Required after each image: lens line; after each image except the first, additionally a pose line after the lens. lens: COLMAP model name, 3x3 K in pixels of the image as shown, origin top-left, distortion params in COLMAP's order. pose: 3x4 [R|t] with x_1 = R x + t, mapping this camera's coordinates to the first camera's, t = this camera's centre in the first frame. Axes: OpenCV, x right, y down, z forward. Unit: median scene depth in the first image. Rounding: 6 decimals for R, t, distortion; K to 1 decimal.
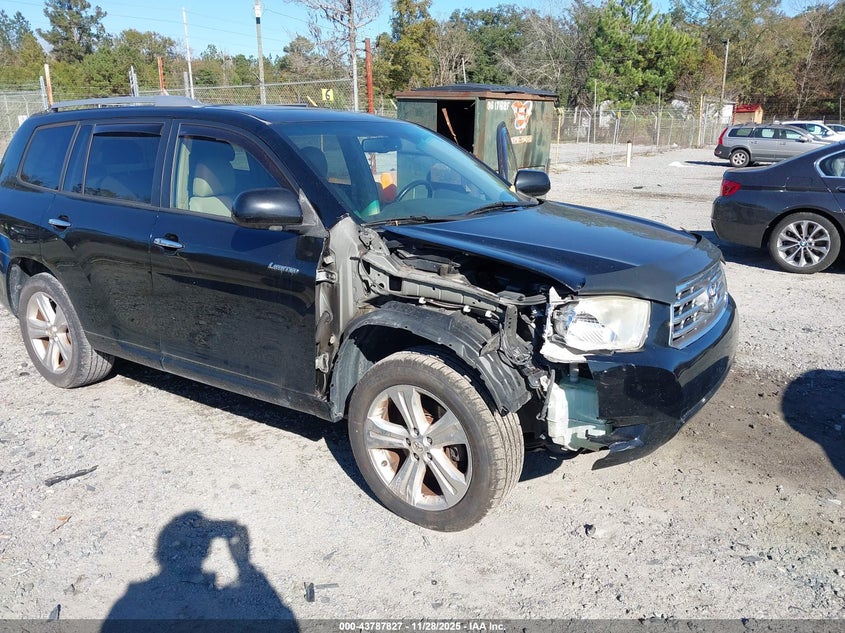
lens RADIAL K [[636.6, 0, 422.5], [0, 636.6, 316.5], [0, 0, 1]] dist [0.038079, -0.047128]
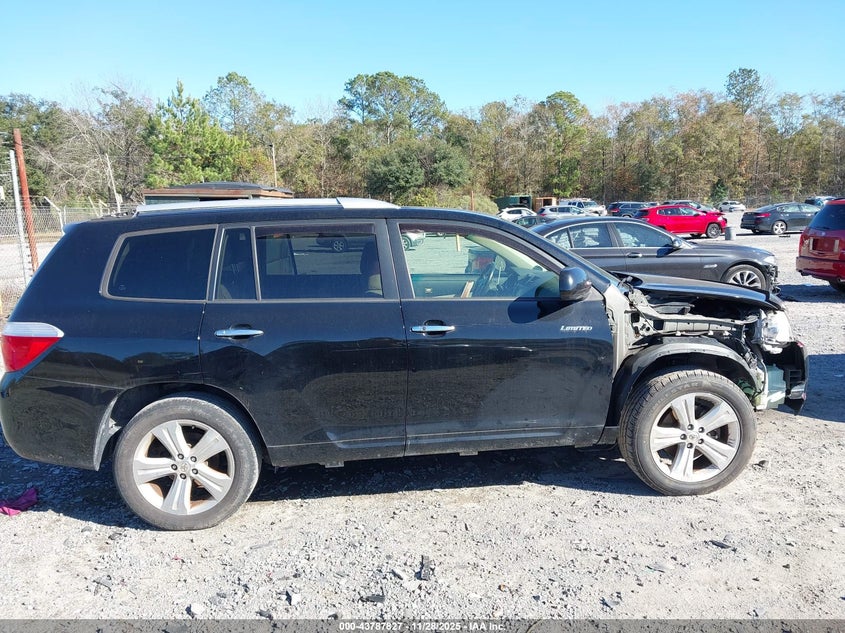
lens RADIAL K [[636.6, 0, 422.5], [0, 636.6, 316.5], [0, 0, 1]] dist [0.038079, -0.047128]
pose [[0.793603, -0.117237, 0.597034, -1.264451], [0.198402, 0.977489, -0.071779, -0.070909], [-0.575178, 0.175417, 0.798999, 0.166373]]
